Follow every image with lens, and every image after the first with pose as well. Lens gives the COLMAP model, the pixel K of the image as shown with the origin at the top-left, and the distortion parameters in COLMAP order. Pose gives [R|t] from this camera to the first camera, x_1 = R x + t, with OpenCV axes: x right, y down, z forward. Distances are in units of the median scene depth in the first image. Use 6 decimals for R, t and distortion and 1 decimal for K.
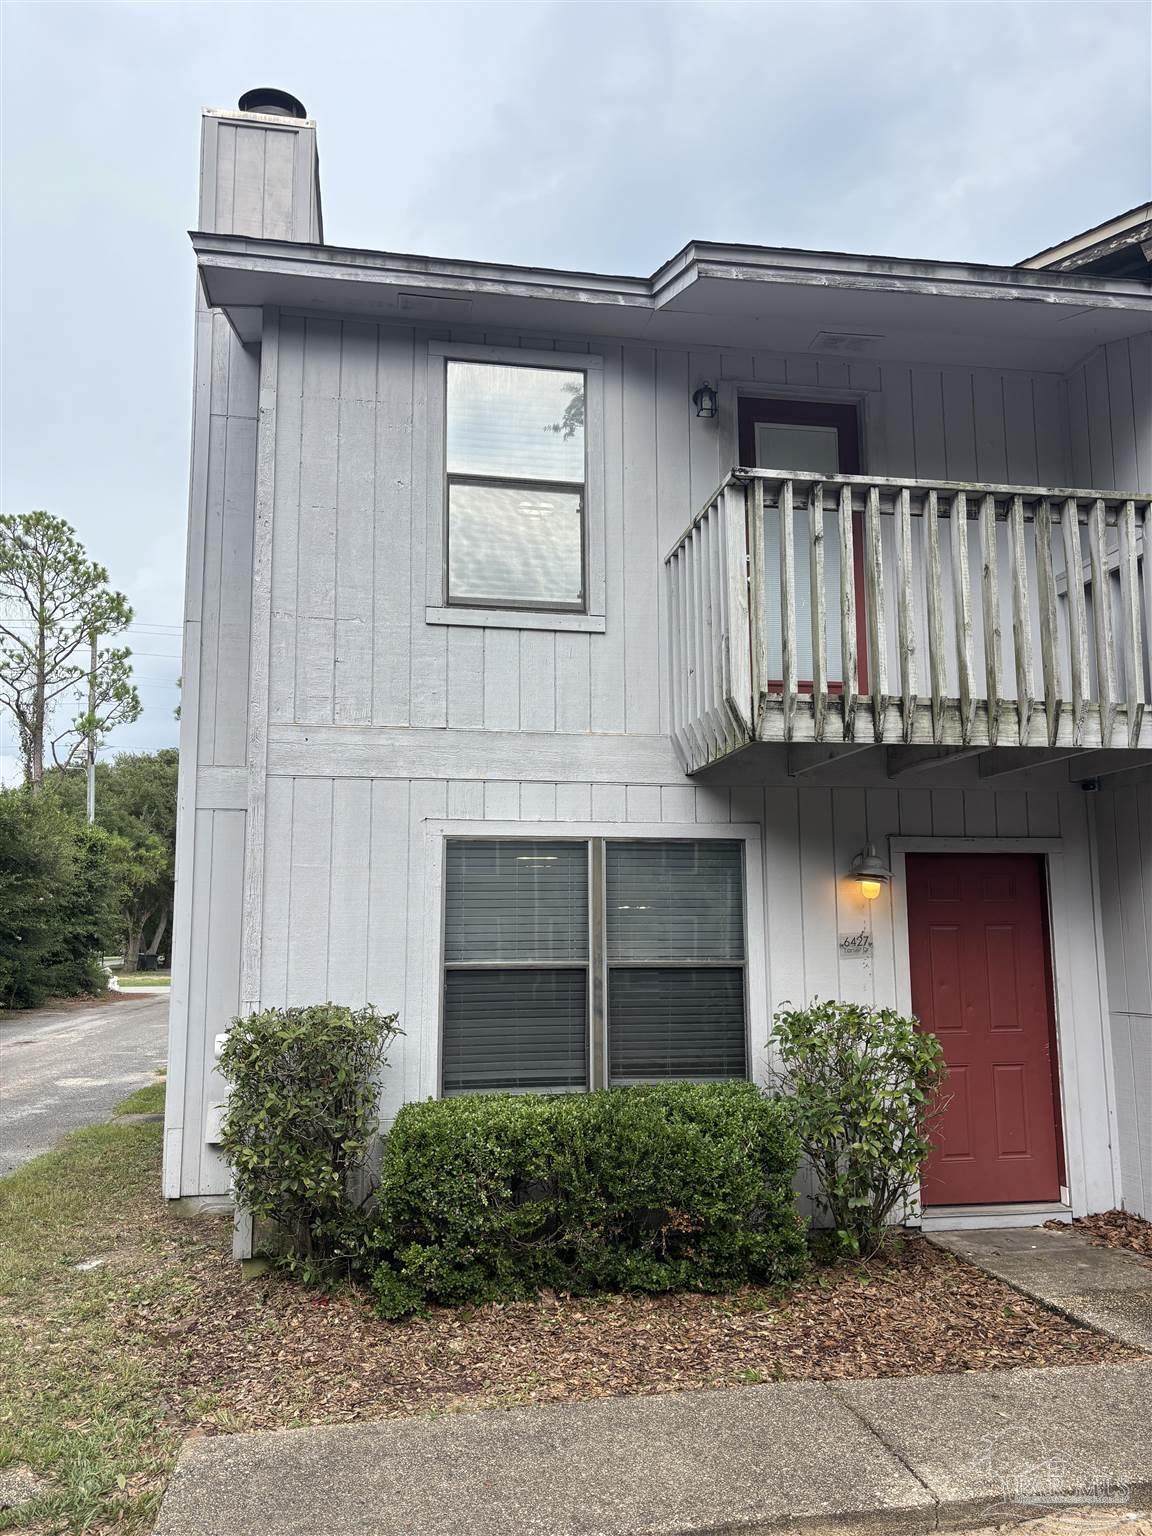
lens RADIAL K [[1157.1, 0, 574.5], [0, 1157.1, 772.5], [0, 0, 1]] dist [0.049486, -0.060494]
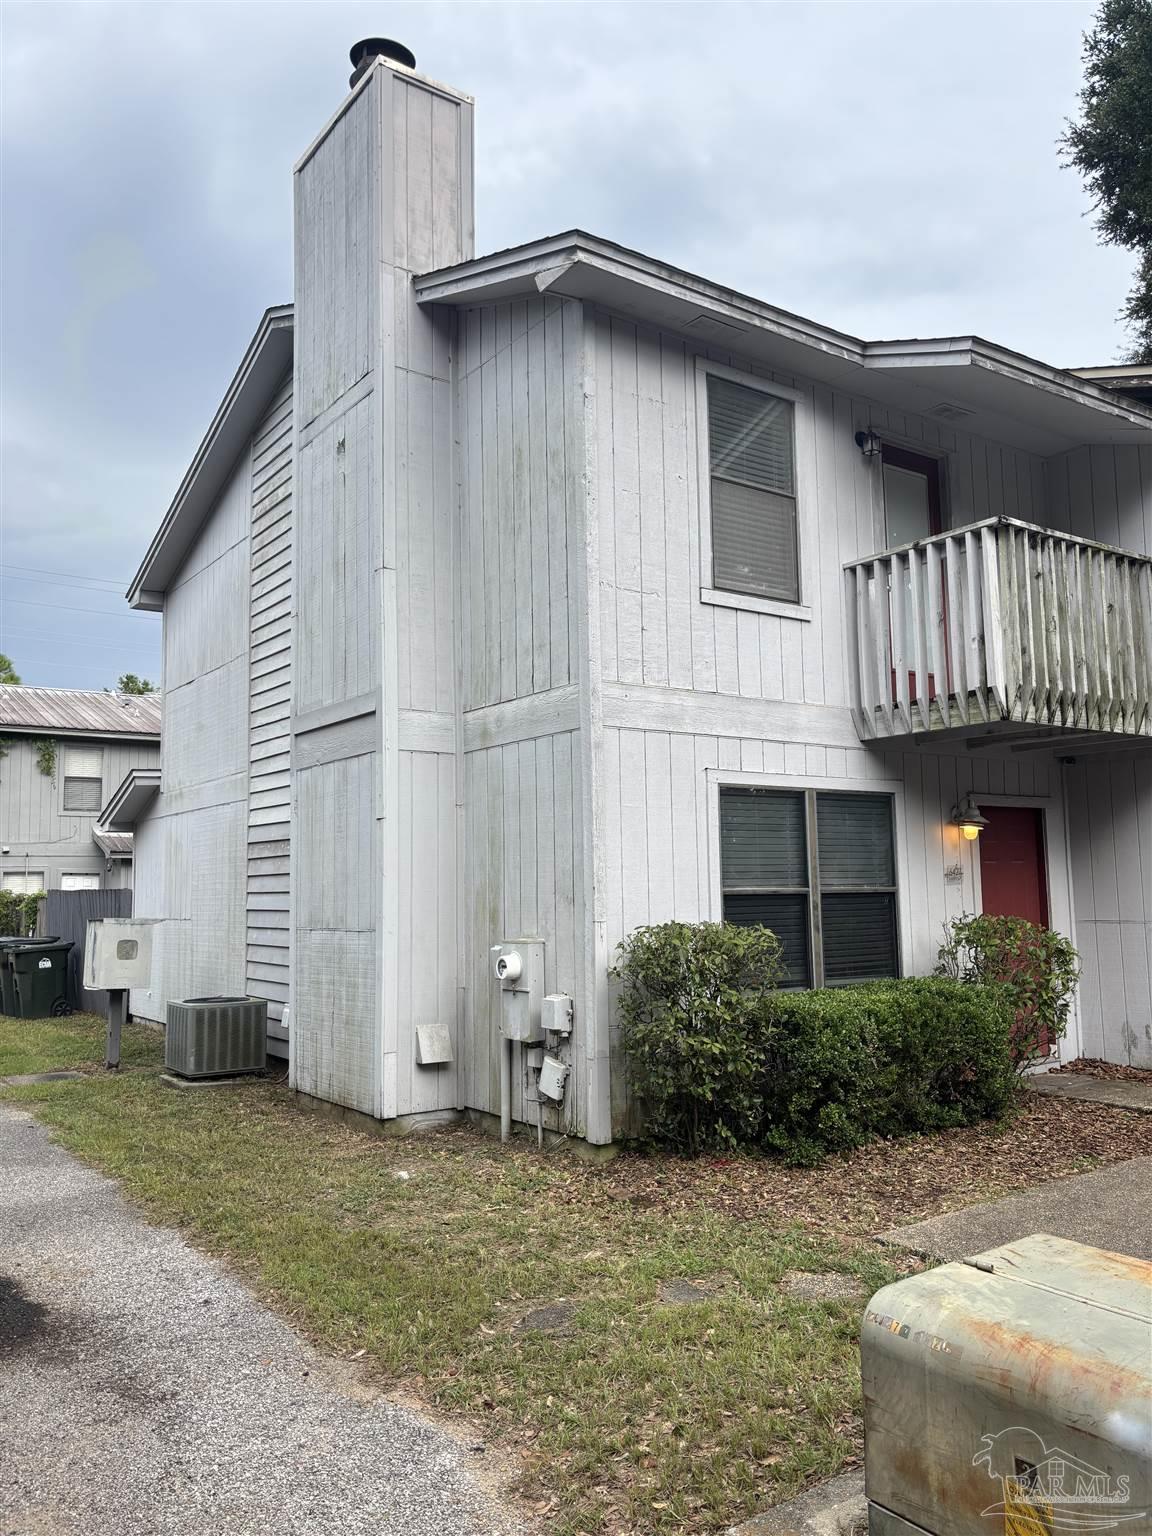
lens RADIAL K [[1157.1, 0, 578.4], [0, 1157.1, 766.0], [0, 0, 1]] dist [0.049486, -0.060494]
pose [[0.903193, 0.035822, 0.427736, -0.740552], [-0.049378, 0.998567, 0.020637, 0.018812], [-0.426384, -0.039760, 0.903668, -0.012821]]
